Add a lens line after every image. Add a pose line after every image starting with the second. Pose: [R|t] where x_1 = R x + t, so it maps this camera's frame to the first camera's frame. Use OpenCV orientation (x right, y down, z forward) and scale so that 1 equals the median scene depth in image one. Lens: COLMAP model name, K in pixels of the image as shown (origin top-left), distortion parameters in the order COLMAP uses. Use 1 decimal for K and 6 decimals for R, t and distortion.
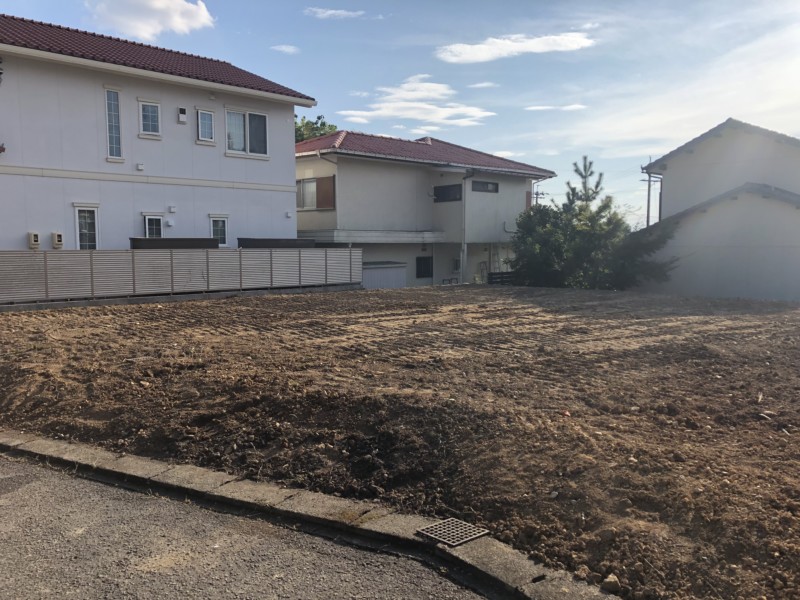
lens RADIAL K [[650.0, 0, 400.0], [0, 650.0, 300.0], [0, 0, 1]] dist [0.025692, -0.009706]
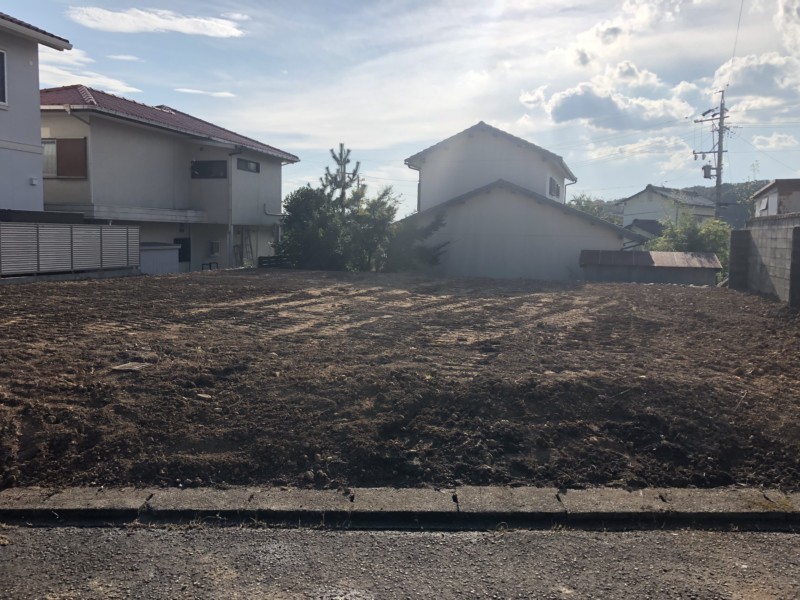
lens RADIAL K [[644.4, 0, 400.0], [0, 644.4, 300.0], [0, 0, 1]] dist [0.007803, 0.001865]
pose [[0.867354, -0.027315, 0.496942, -0.154346], [0.017257, 0.999543, 0.024822, 0.001968], [-0.497393, -0.012954, 0.867429, 0.074646]]
